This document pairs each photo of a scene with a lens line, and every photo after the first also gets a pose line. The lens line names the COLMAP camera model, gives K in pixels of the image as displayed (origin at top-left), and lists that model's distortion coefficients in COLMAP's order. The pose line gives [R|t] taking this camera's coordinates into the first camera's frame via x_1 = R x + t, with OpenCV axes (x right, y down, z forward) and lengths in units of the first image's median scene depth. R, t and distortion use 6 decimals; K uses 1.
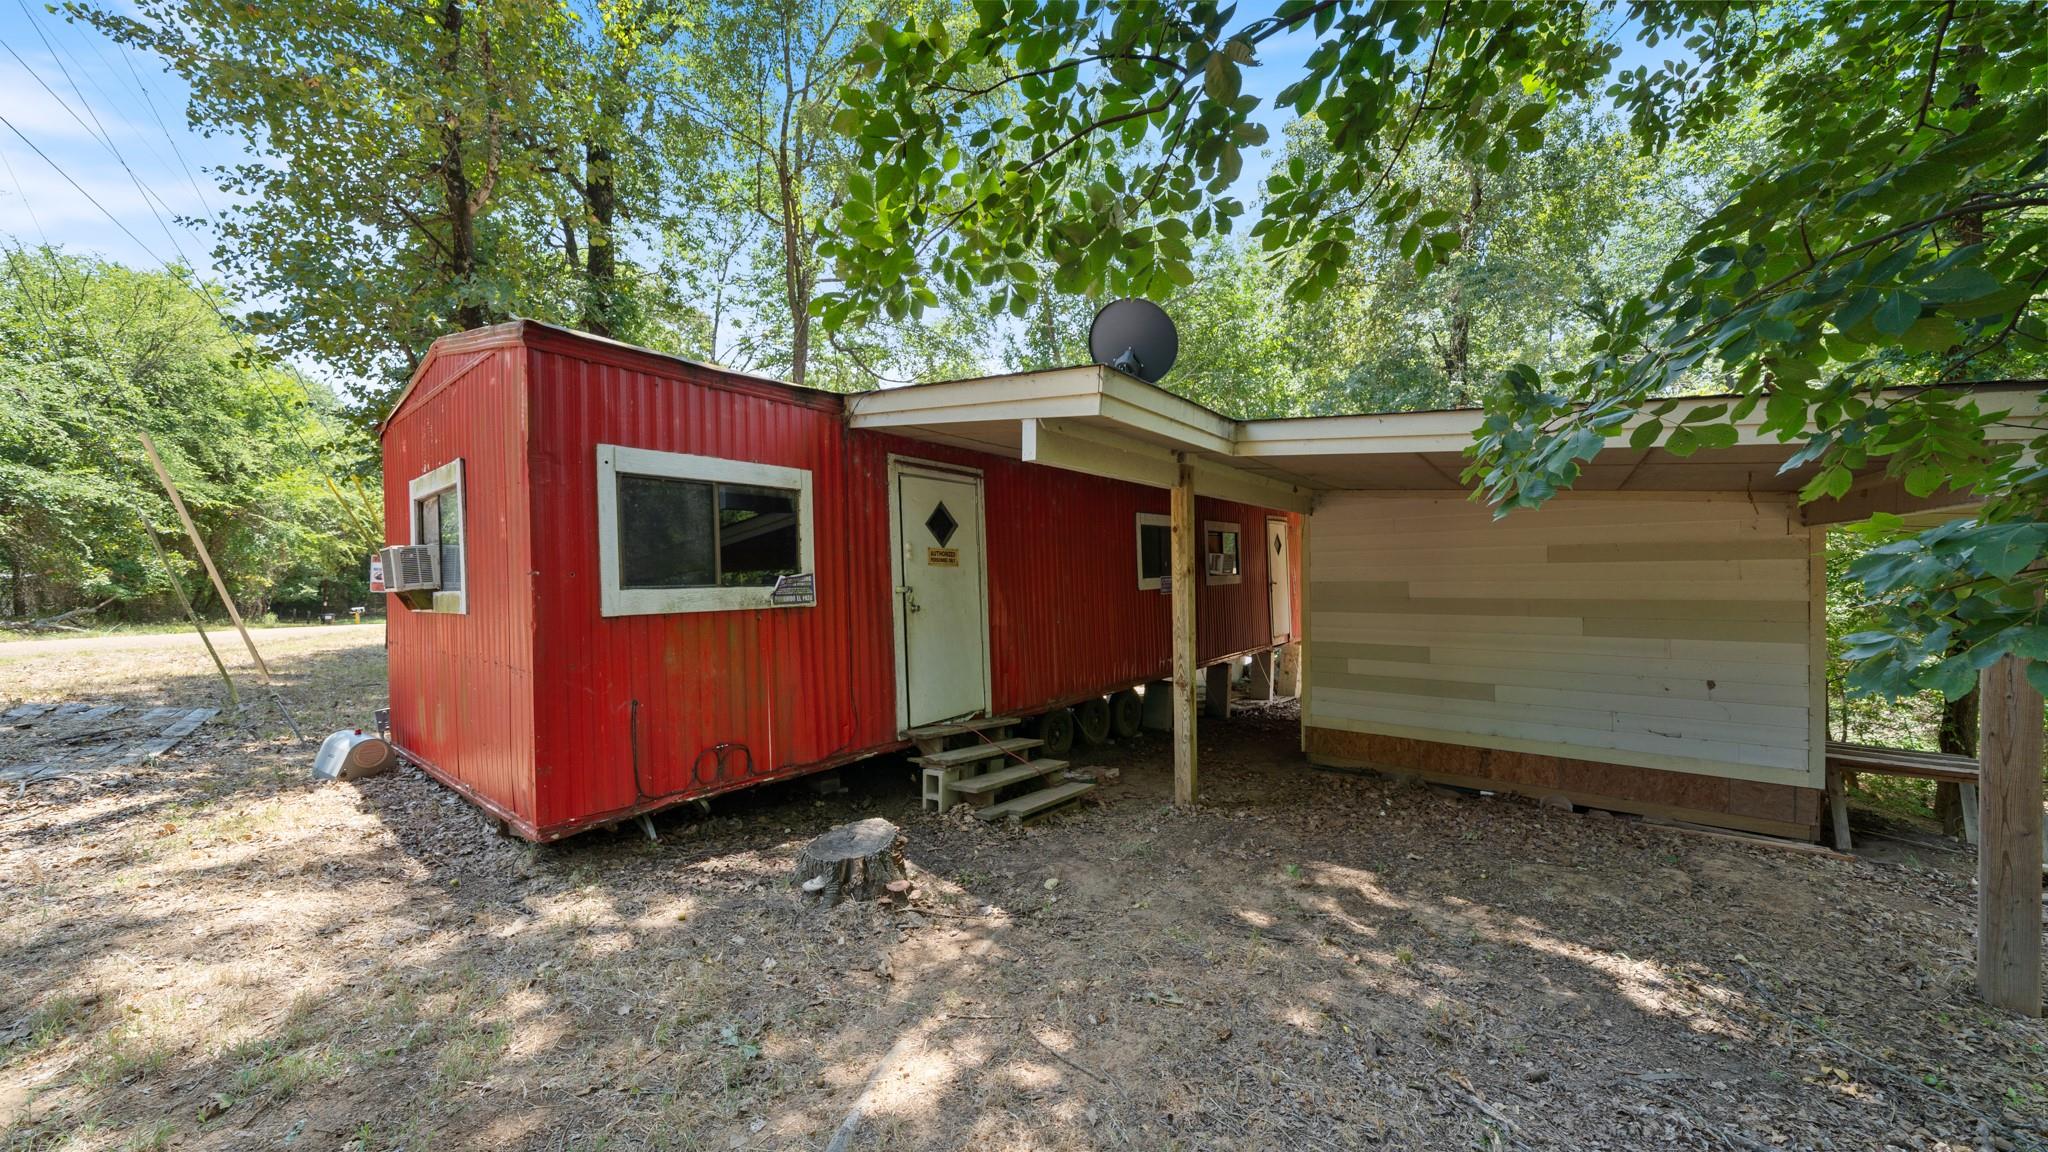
lens RADIAL K [[692.2, 0, 1027.1], [0, 692.2, 565.8], [0, 0, 1]] dist [-0.000002, -0.000068]
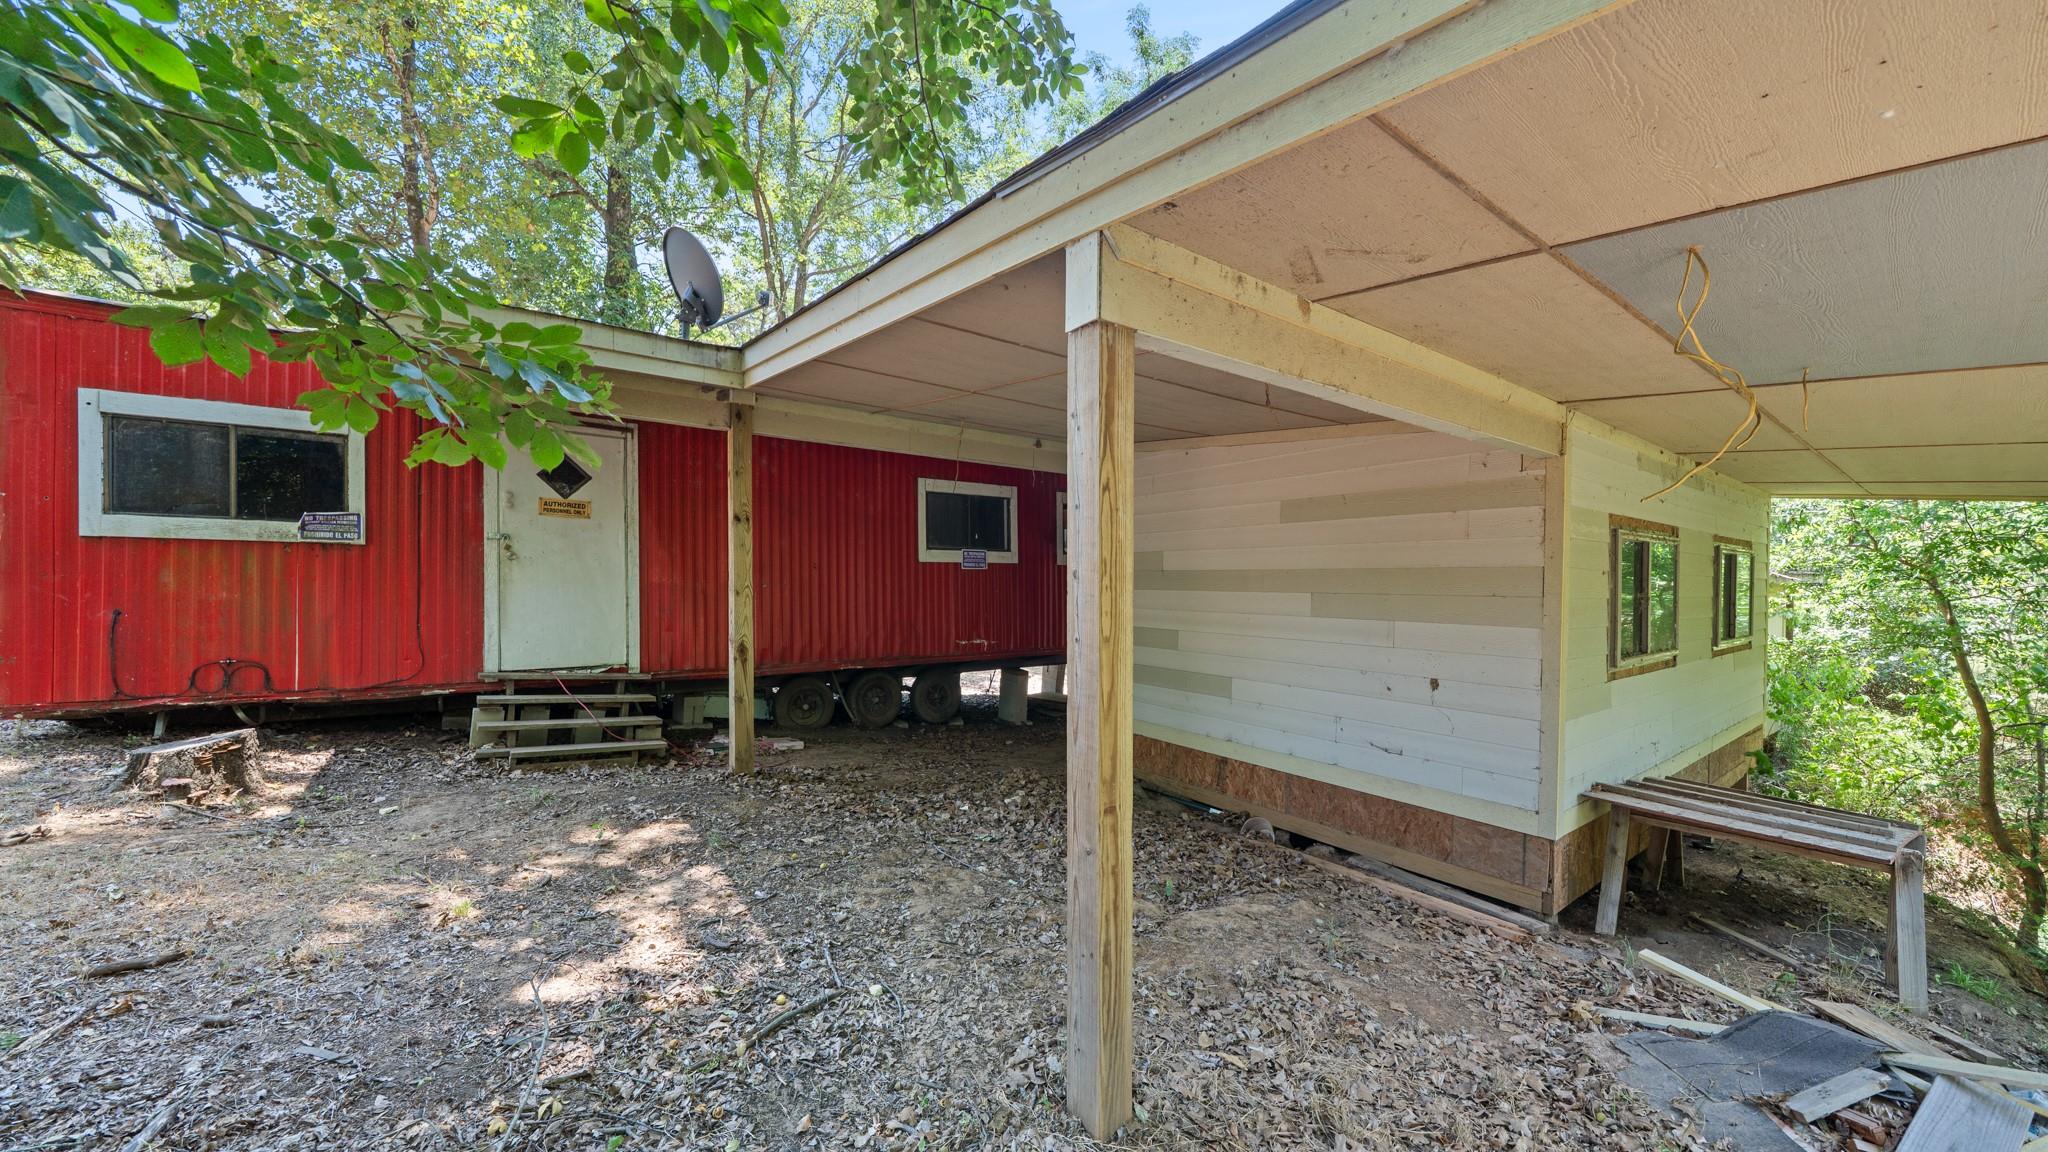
lens RADIAL K [[709.7, 0, 1024.0], [0, 709.7, 576.0], [0, 0, 1]] dist [-0.000291, -0.000100]
pose [[0.963436, 0.021756, -0.267054, 0.847236], [-0.020450, 0.999761, 0.007674, 0.068174], [0.267157, -0.001932, 0.963651, 0.188033]]
